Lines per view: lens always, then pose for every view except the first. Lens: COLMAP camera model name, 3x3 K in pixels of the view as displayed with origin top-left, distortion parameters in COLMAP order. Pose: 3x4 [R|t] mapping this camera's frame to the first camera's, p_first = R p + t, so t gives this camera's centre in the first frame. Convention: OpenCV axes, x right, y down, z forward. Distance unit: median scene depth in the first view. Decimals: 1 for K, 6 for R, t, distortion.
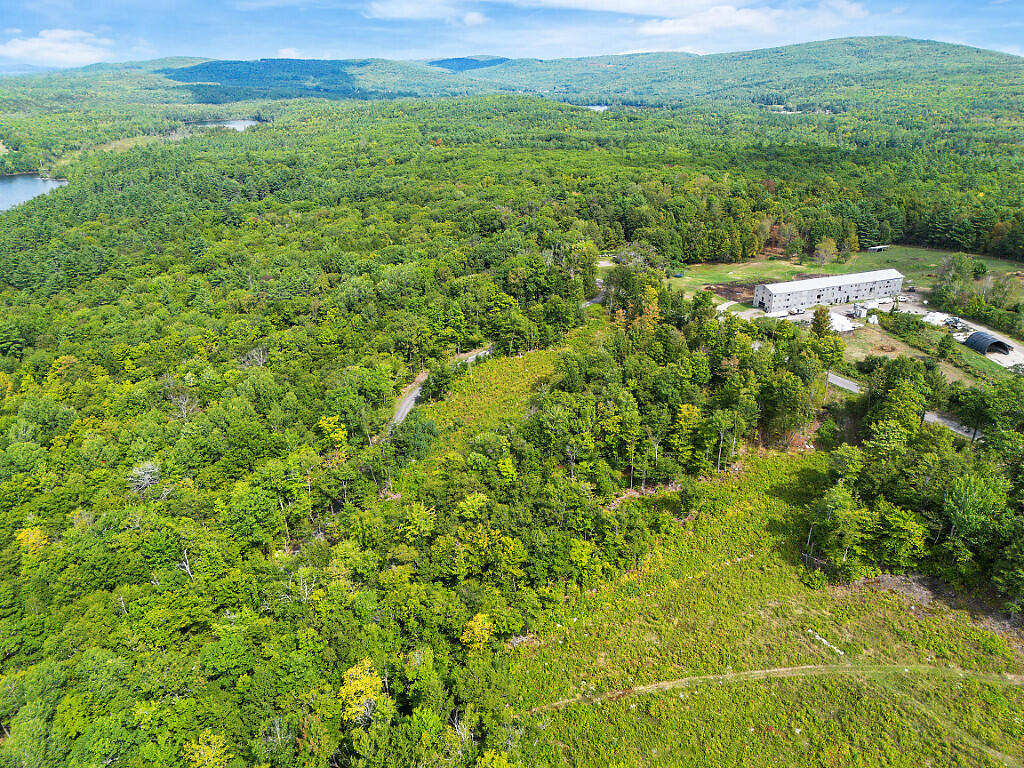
lens RADIAL K [[719.8, 0, 512.4], [0, 719.8, 370.3], [0, 0, 1]] dist [0.078109, -0.064773]
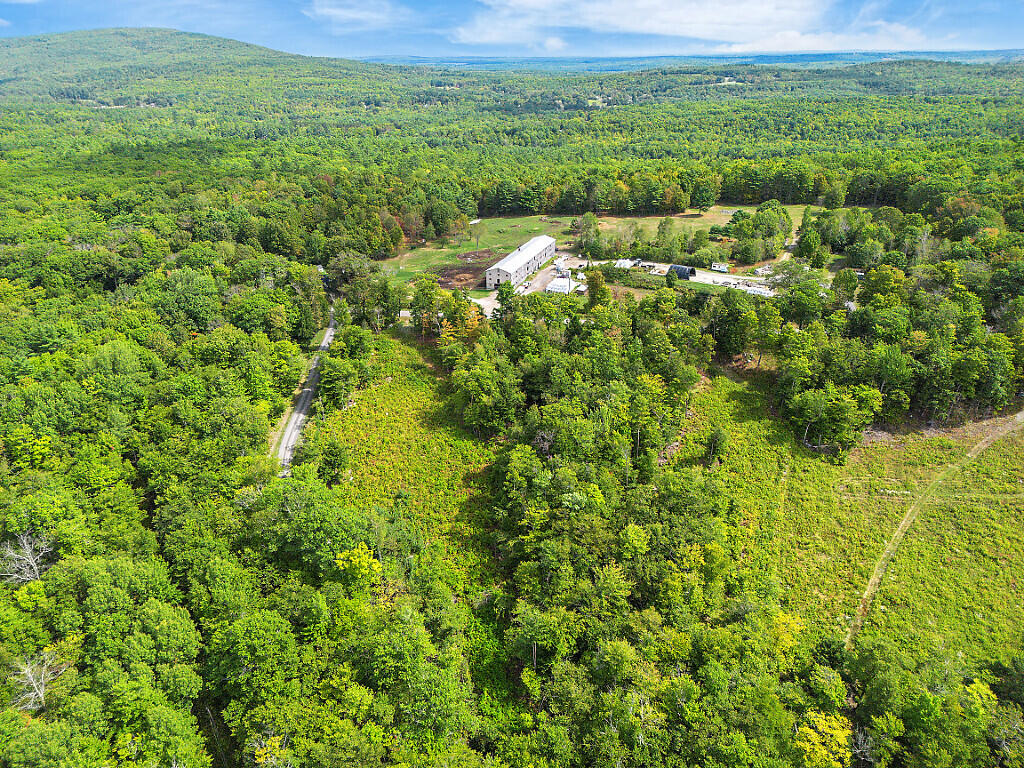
lens RADIAL K [[714.7, 0, 512.0], [0, 714.7, 384.0], [0, 0, 1]] dist [0.082790, -0.074834]
pose [[0.642487, -0.317174, 0.697575, -0.427247], [0.297754, 0.942119, 0.154124, -0.110489], [-0.706083, 0.108683, 0.699739, 0.258724]]
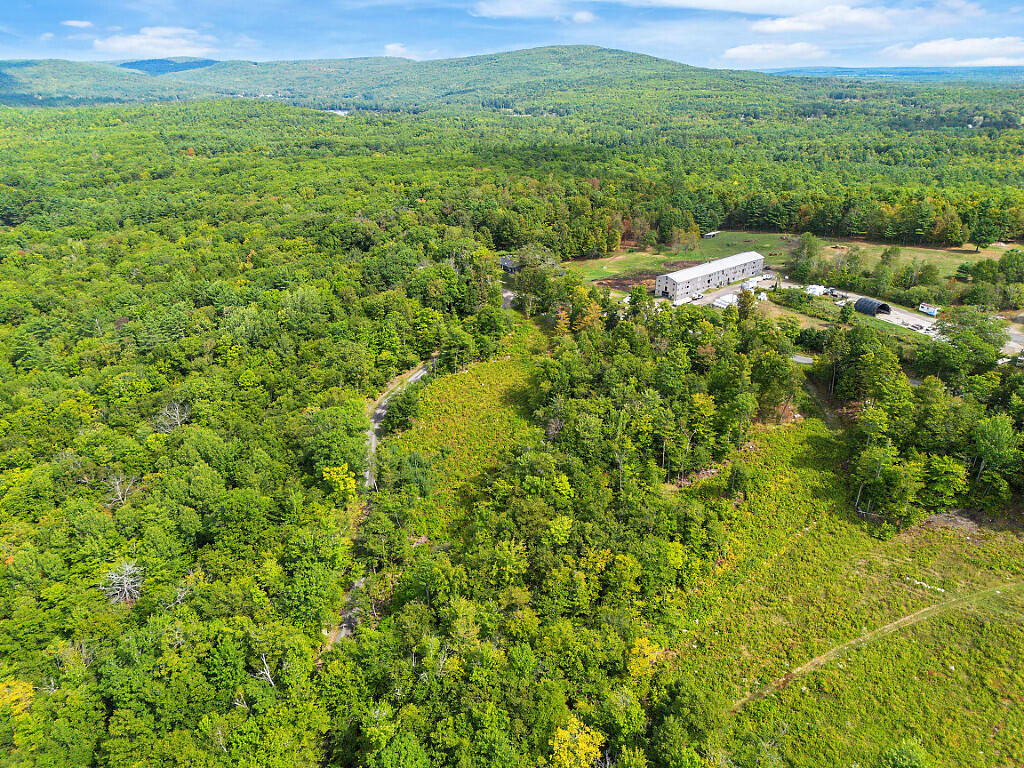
lens RADIAL K [[714.7, 0, 512.0], [0, 714.7, 384.0], [0, 0, 1]] dist [0.082790, -0.074834]
pose [[0.936603, -0.139945, 0.321232, -0.226454], [0.135820, 0.990103, 0.035335, -0.026490], [-0.322998, 0.010534, 0.946341, 0.071750]]
